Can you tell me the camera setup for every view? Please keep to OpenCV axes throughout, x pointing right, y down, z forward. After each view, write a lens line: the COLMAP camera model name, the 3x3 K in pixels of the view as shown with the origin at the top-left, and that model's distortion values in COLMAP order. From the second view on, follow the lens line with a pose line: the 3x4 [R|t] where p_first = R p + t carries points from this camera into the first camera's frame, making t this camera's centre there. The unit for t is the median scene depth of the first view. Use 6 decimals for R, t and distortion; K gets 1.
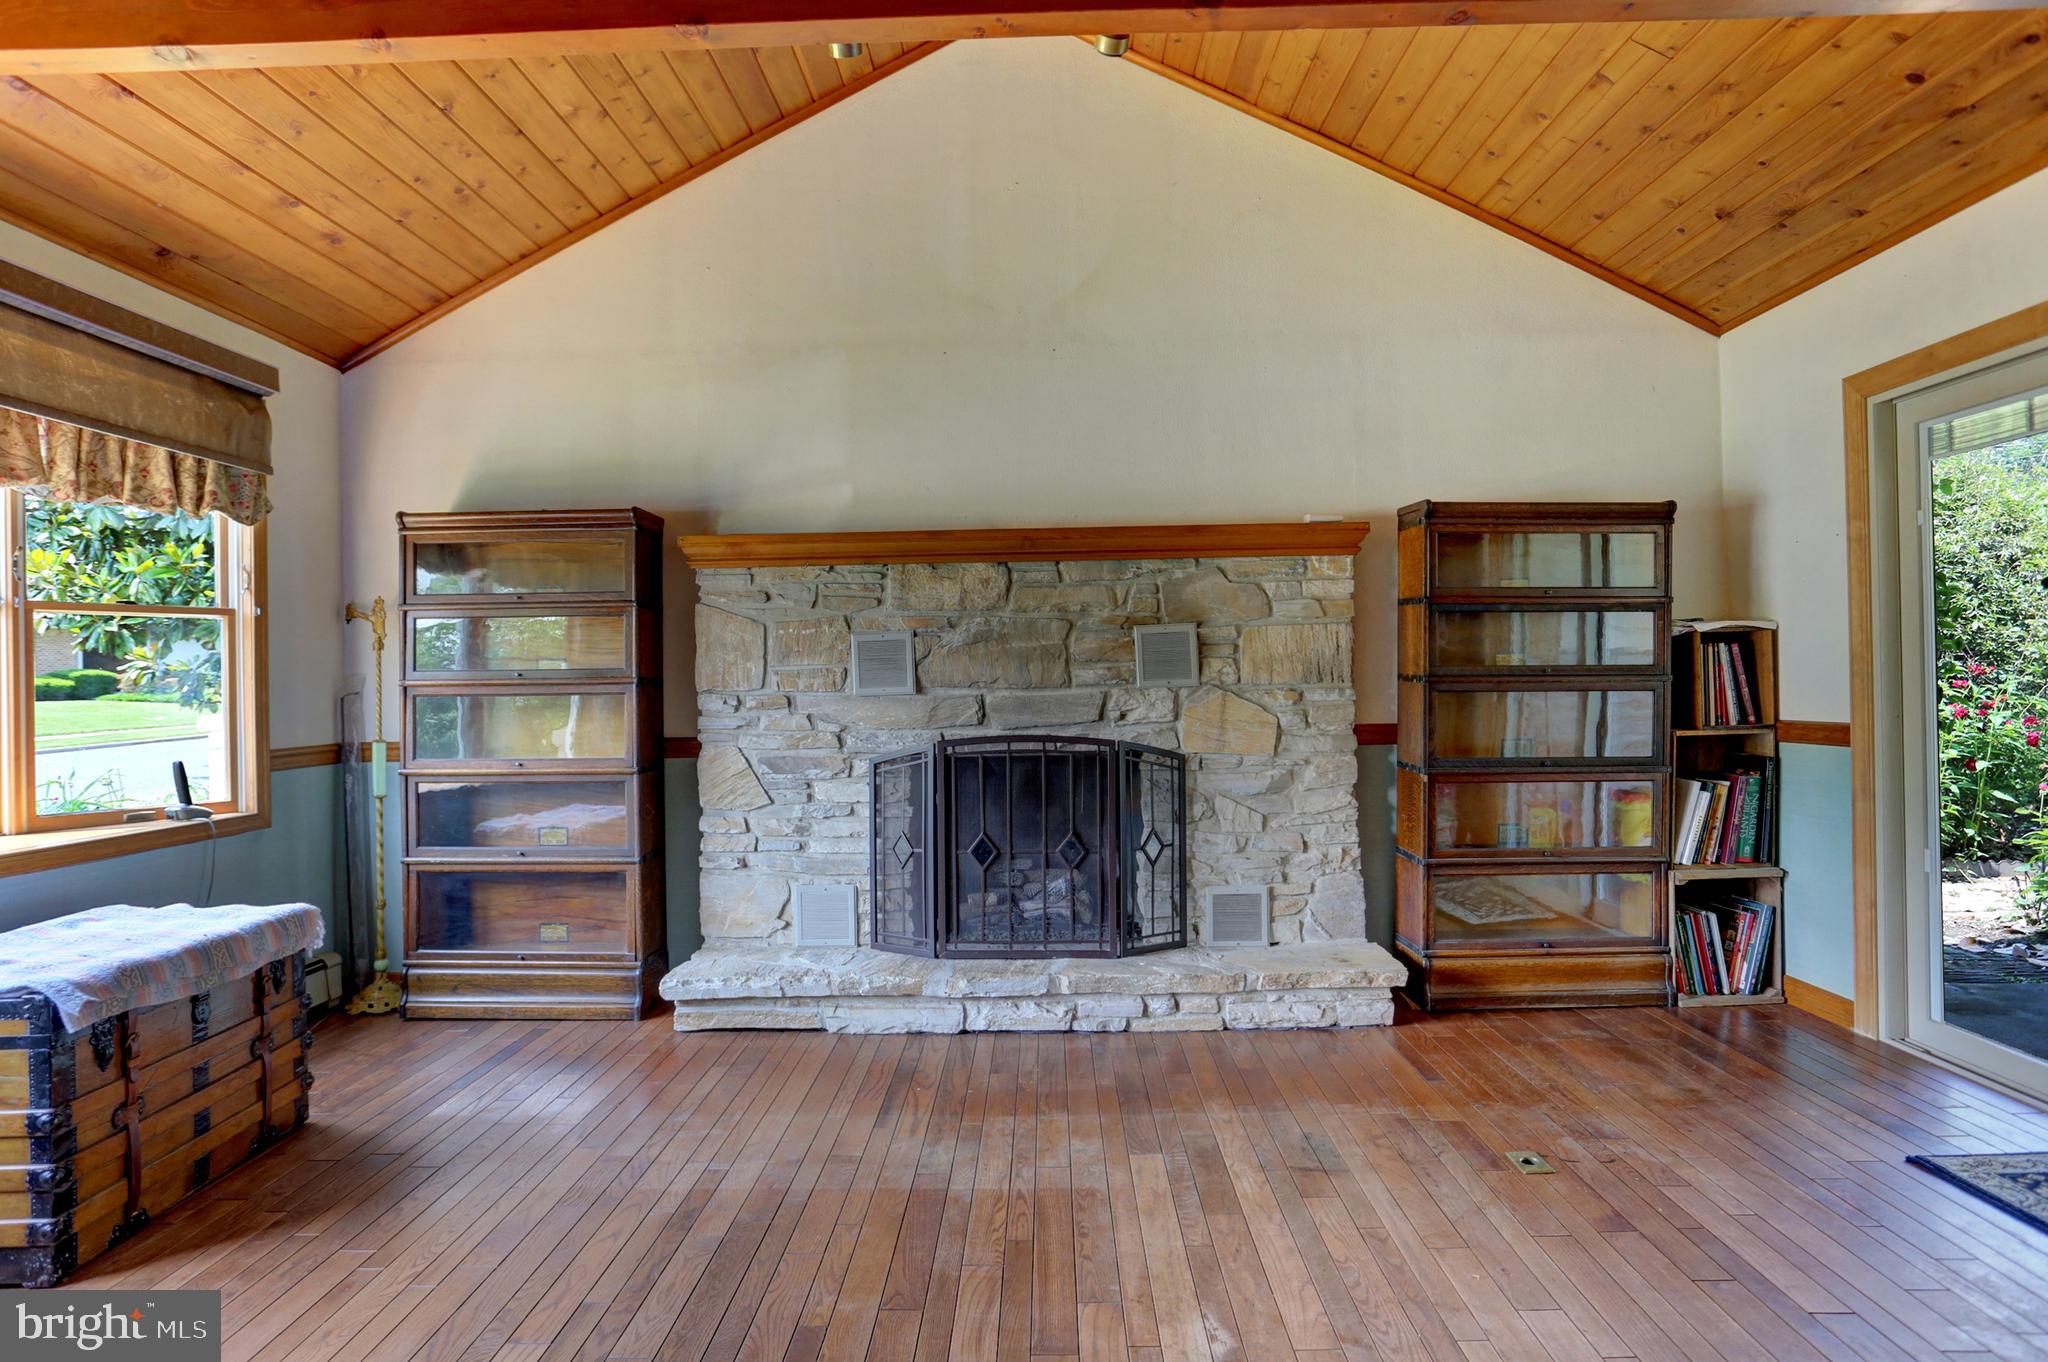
lens RADIAL K [[1091.3, 0, 1024.0], [0, 1091.3, 681.0], [0, 0, 1]] dist [-0.074923, 0.040197]
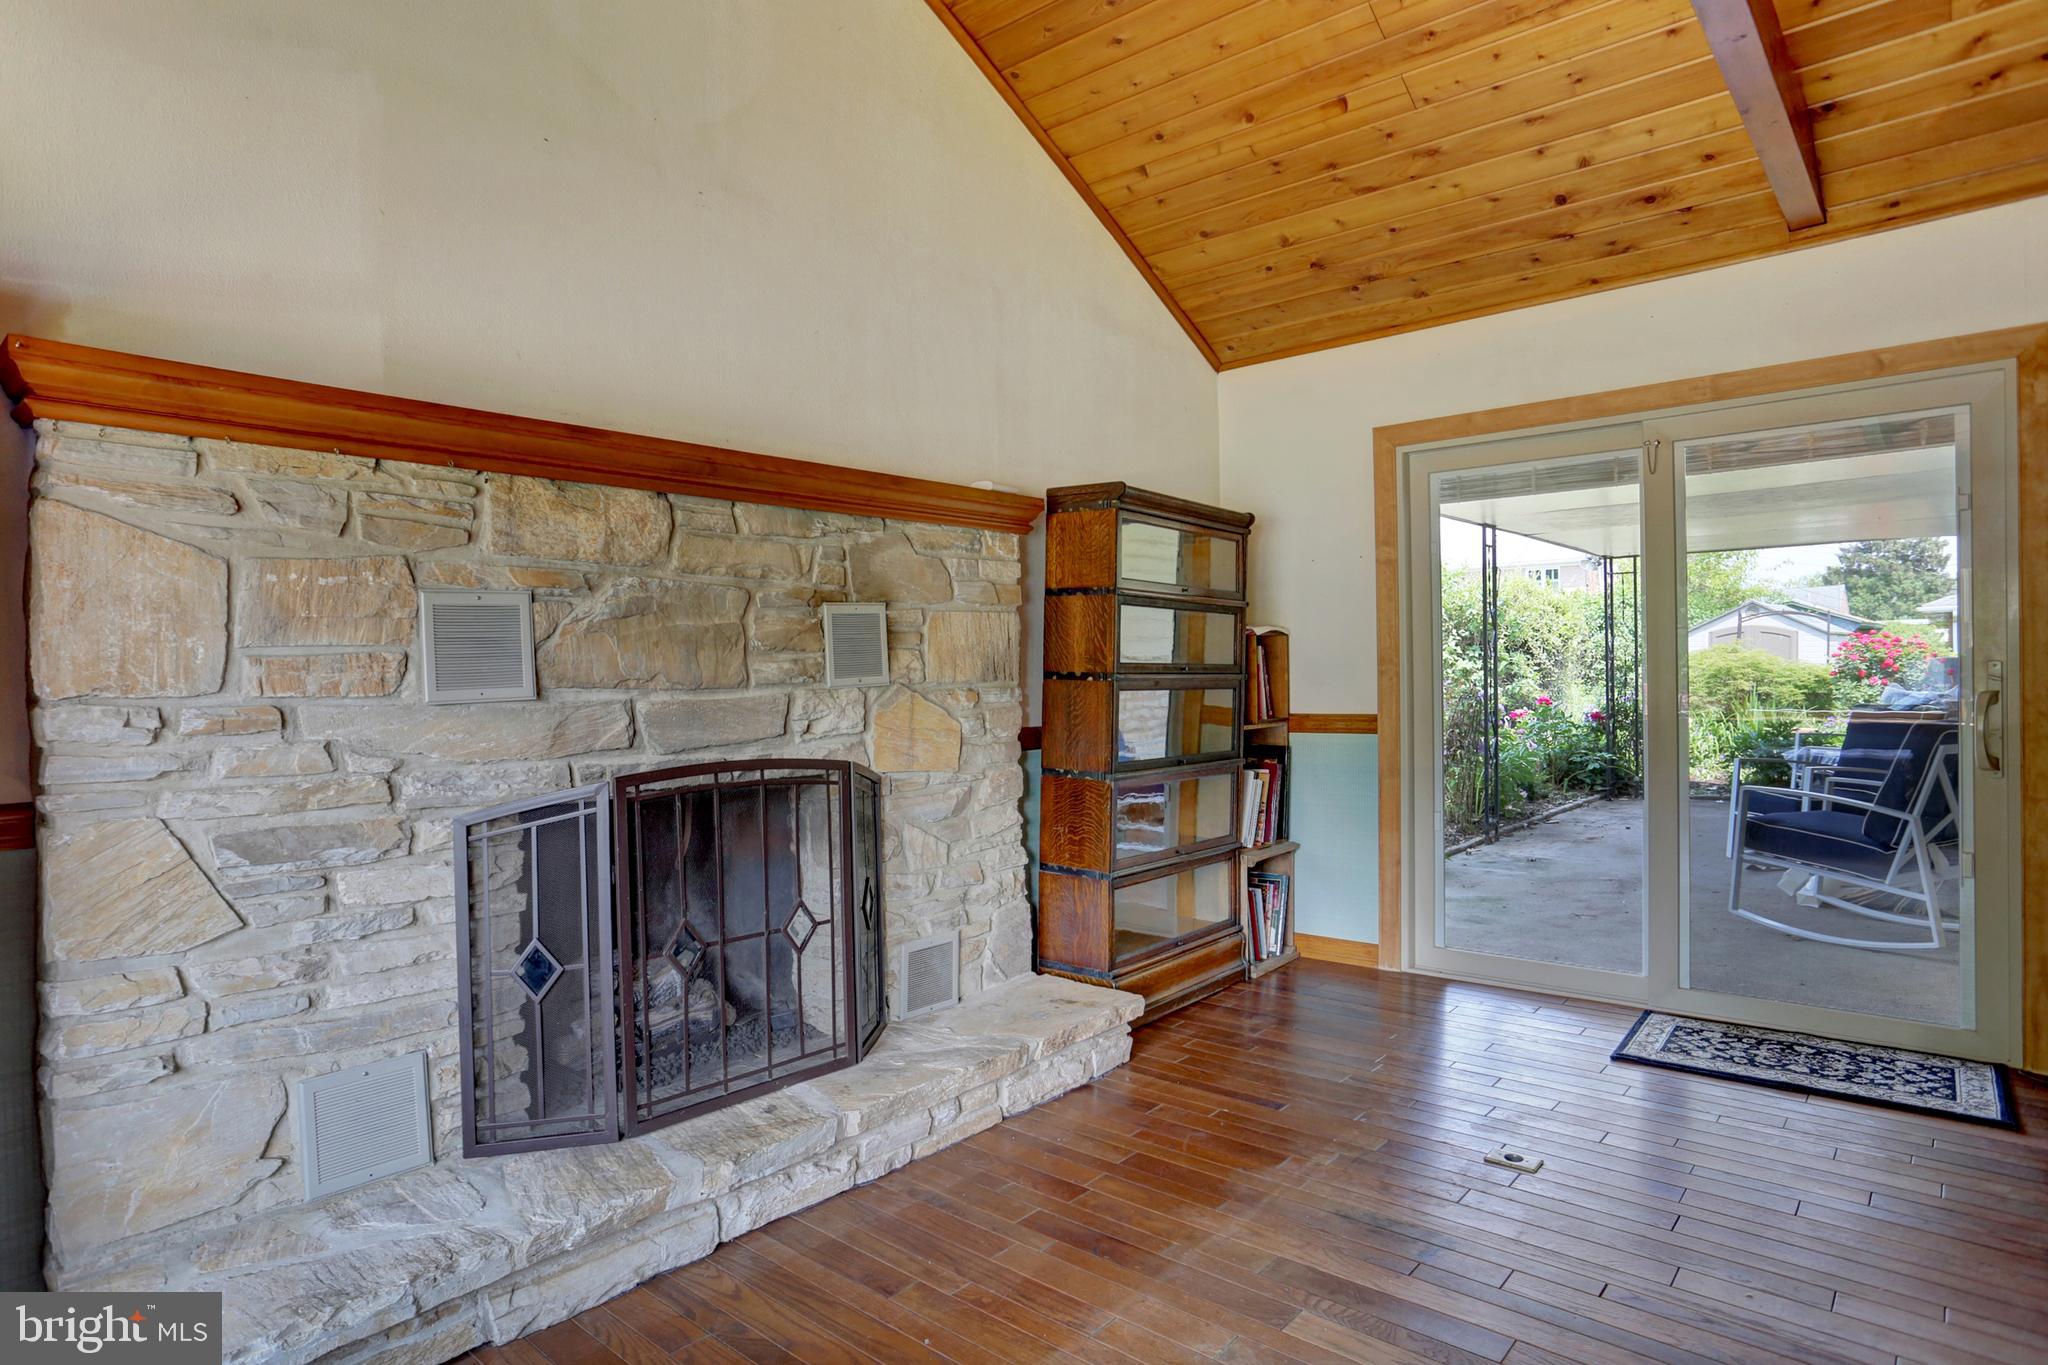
lens RADIAL K [[1091.3, 0, 1024.0], [0, 1091.3, 682.5], [0, 0, 1]] dist [-0.074923, 0.040197]
pose [[0.665338, -0.000128, 0.746542, -0.353970], [0.003144, 0.999992, -0.002631, 0.004959], [-0.746536, 0.004097, 0.665333, 0.419391]]
